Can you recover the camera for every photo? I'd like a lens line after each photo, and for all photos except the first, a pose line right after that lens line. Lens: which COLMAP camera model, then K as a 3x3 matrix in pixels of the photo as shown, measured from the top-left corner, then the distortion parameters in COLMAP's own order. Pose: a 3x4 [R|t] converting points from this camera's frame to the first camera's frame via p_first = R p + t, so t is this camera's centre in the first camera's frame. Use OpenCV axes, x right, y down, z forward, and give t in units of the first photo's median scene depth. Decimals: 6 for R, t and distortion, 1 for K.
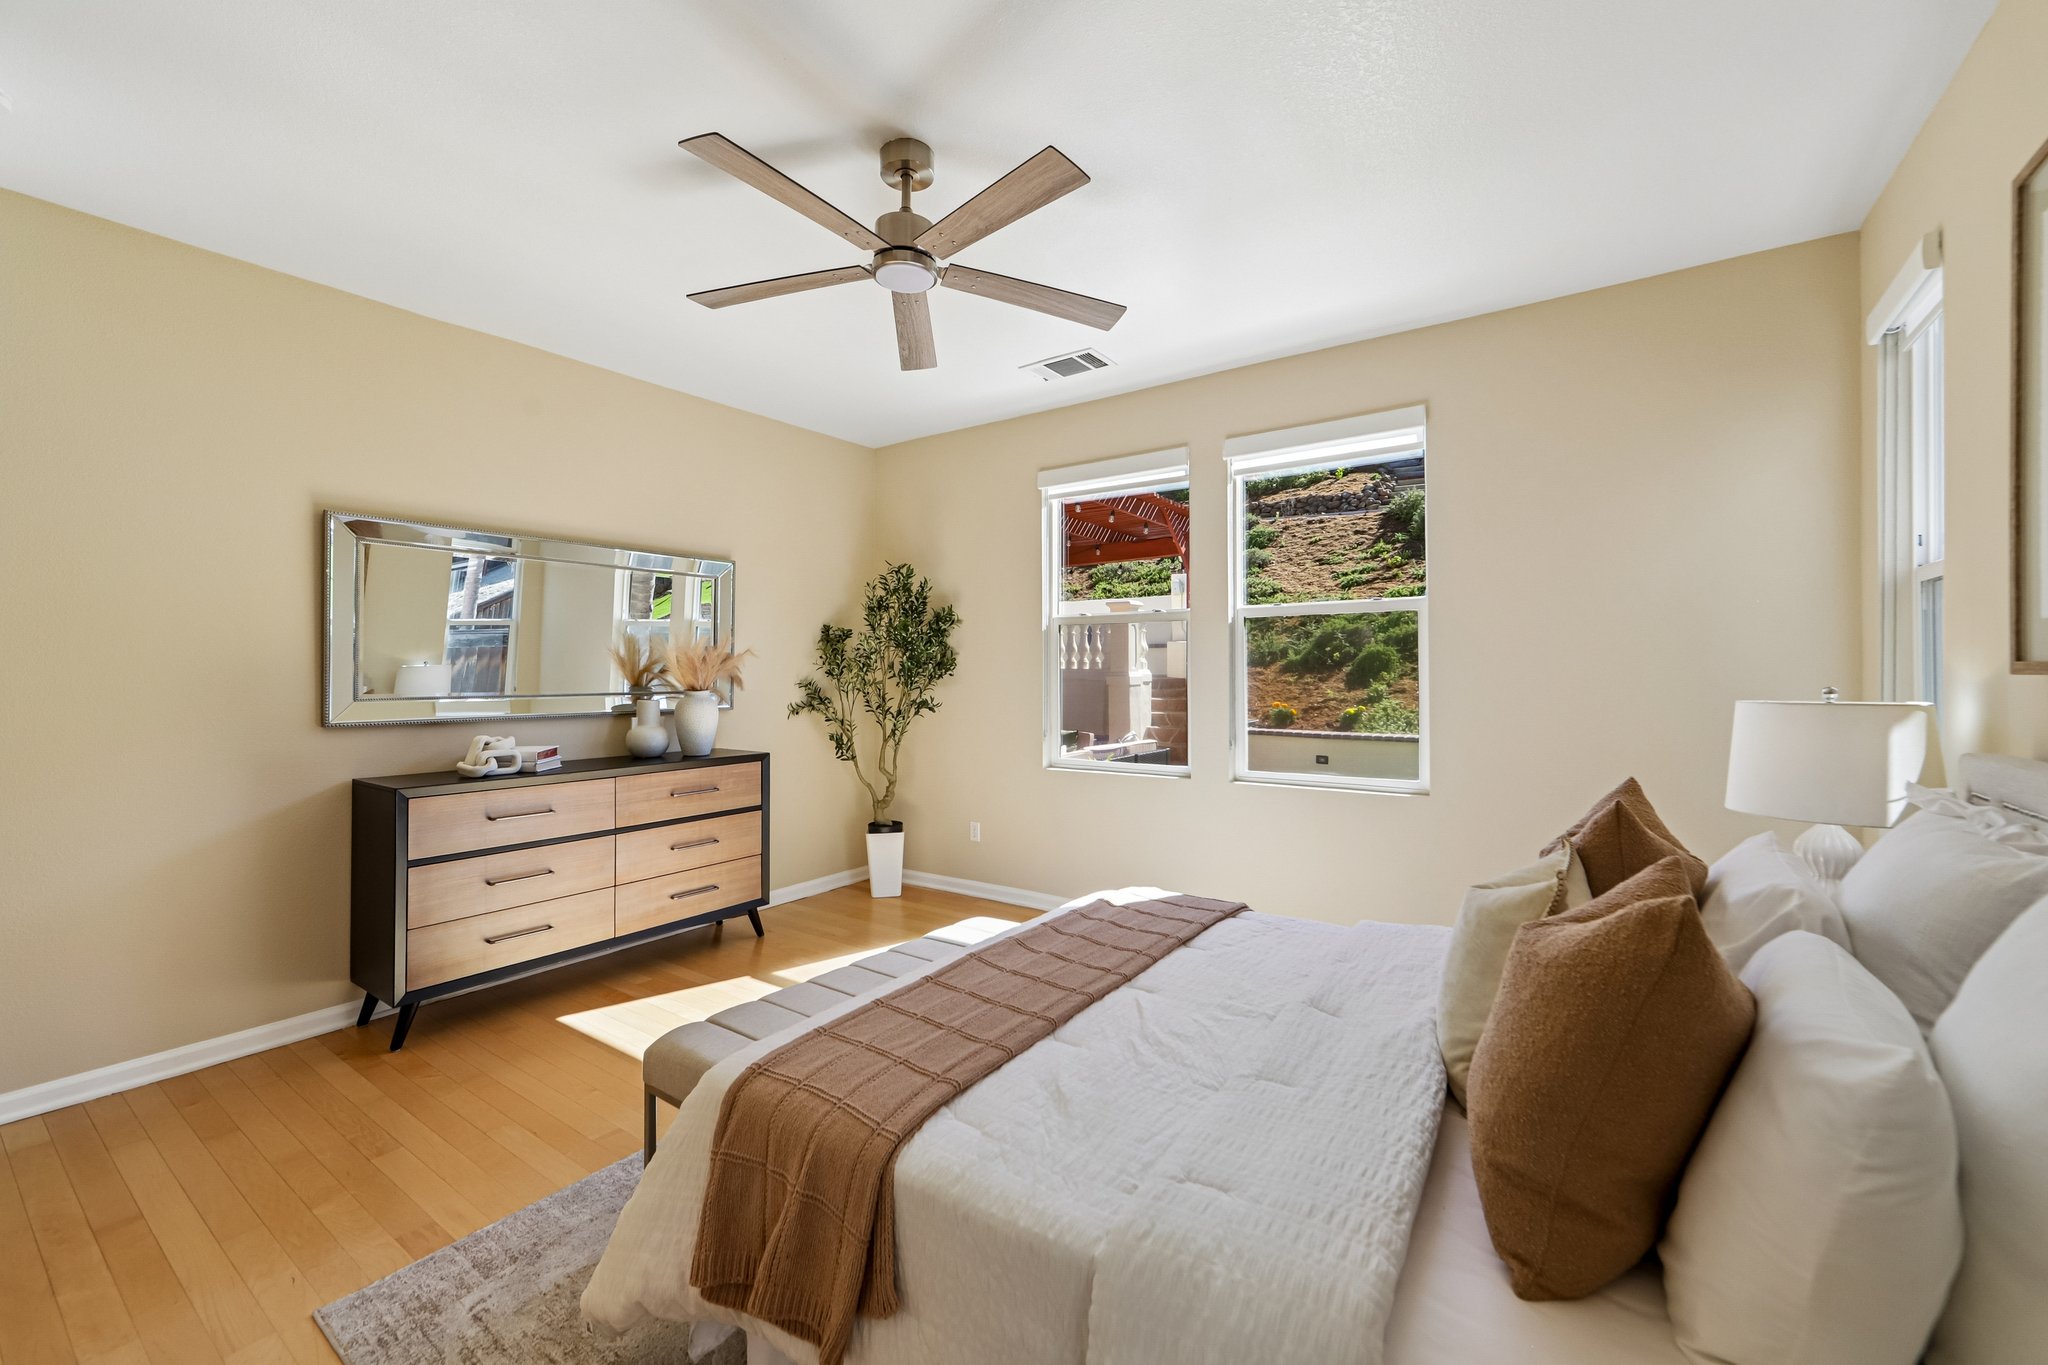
lens RADIAL K [[821.8, 0, 1035.2], [0, 821.8, 676.3], [0, 0, 1]] dist [0.000697, 0.000501]
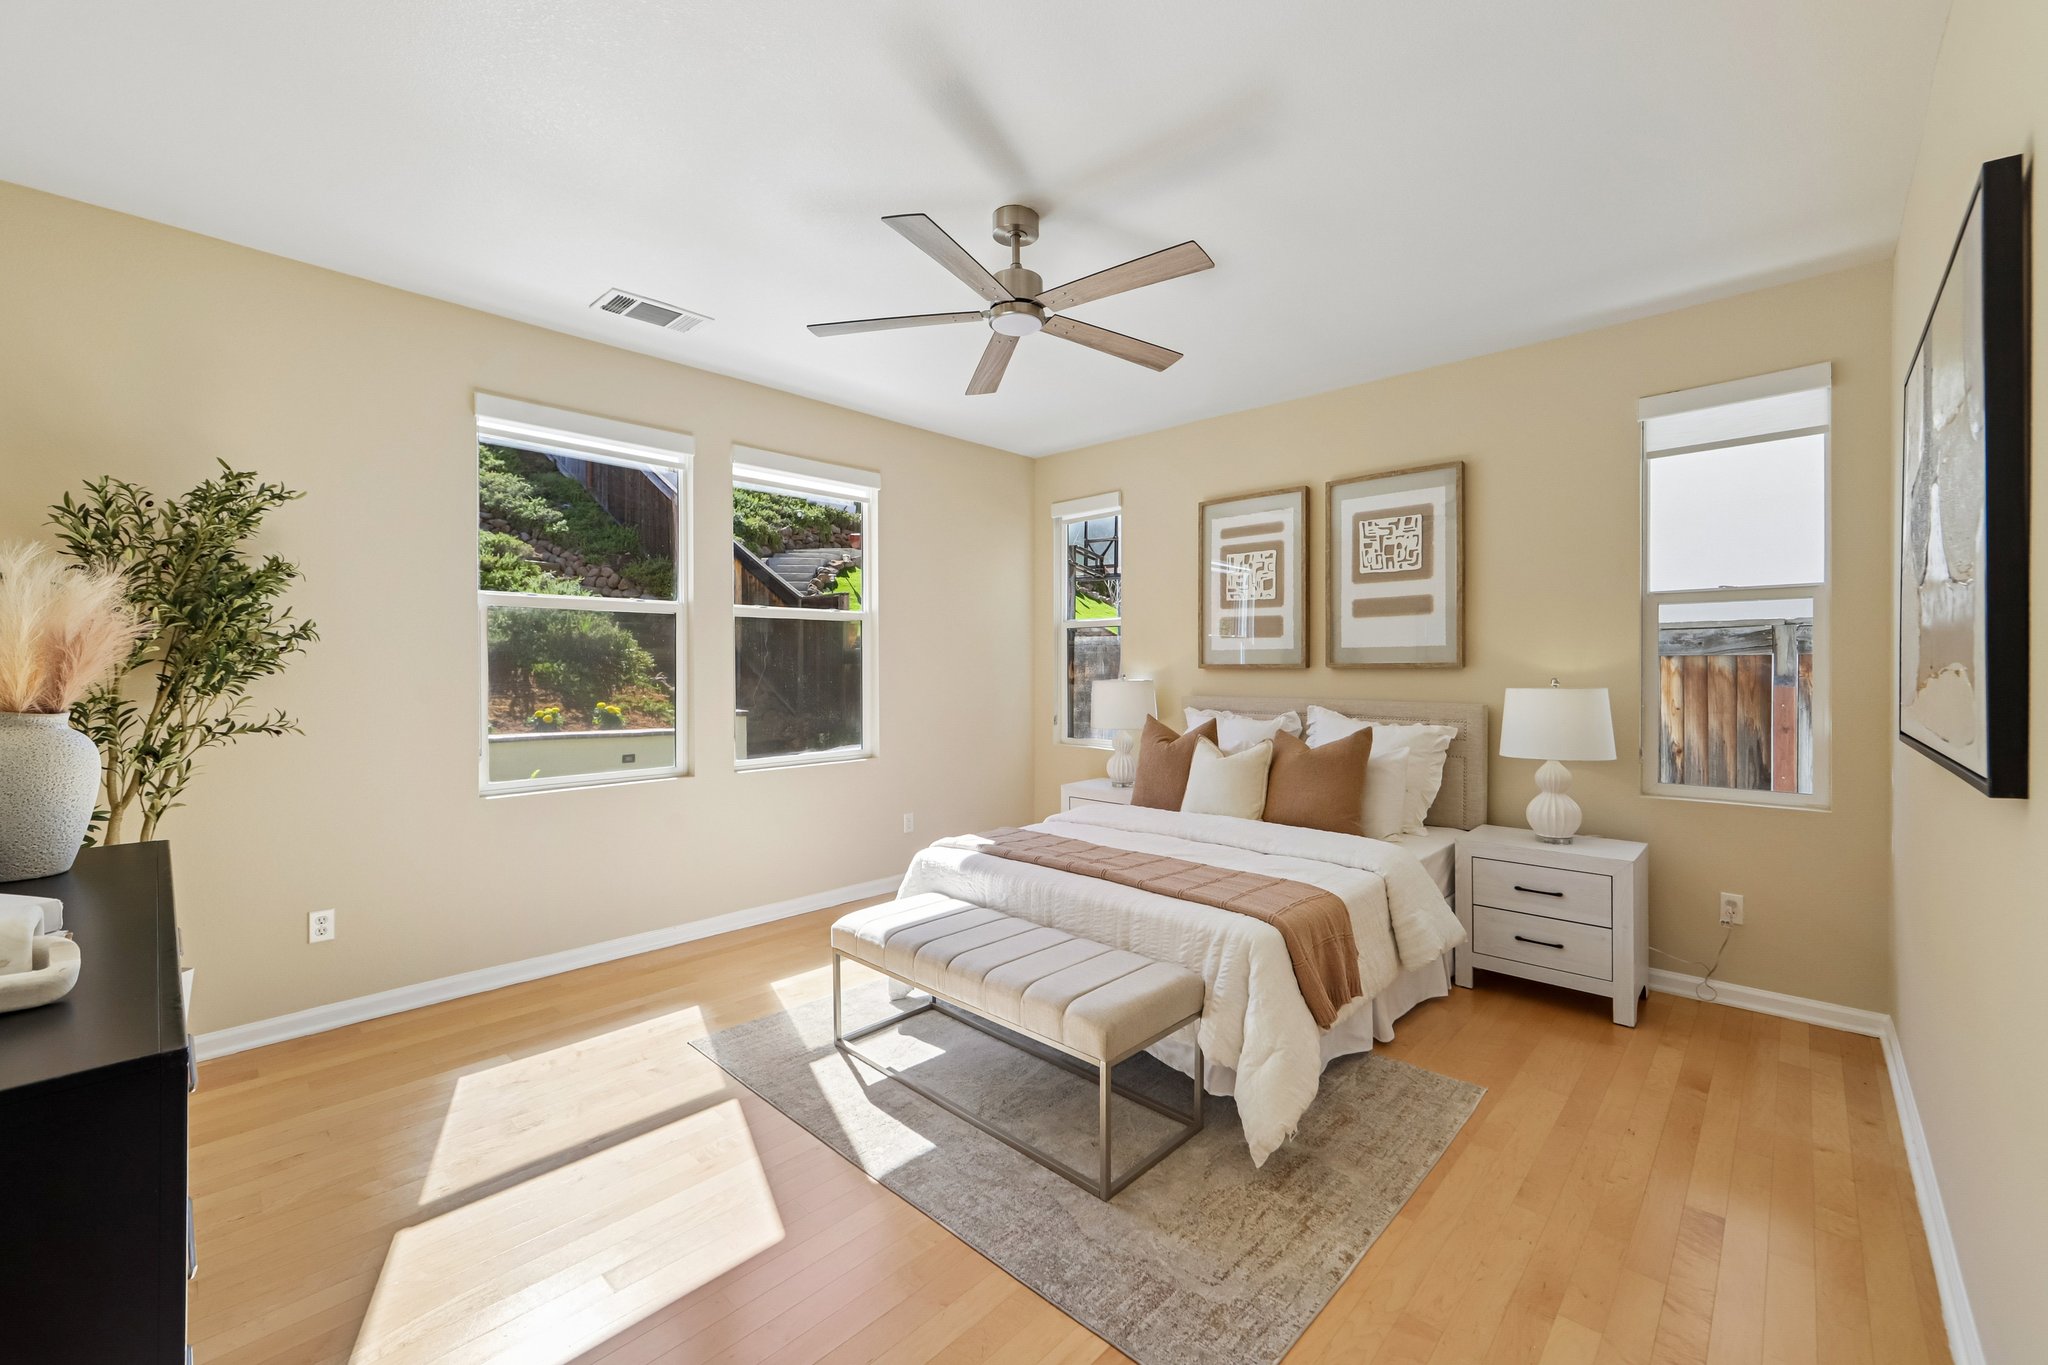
lens RADIAL K [[828.4, 0, 1063.6], [0, 828.4, 667.5], [0, 0, 1]] dist [0.002980, 0.000577]
pose [[0.142503, 0.009075, 0.989753, -0.924708], [0.002326, 0.999952, -0.009503, 0.006197], [-0.989792, 0.003657, 0.142476, 0.551071]]
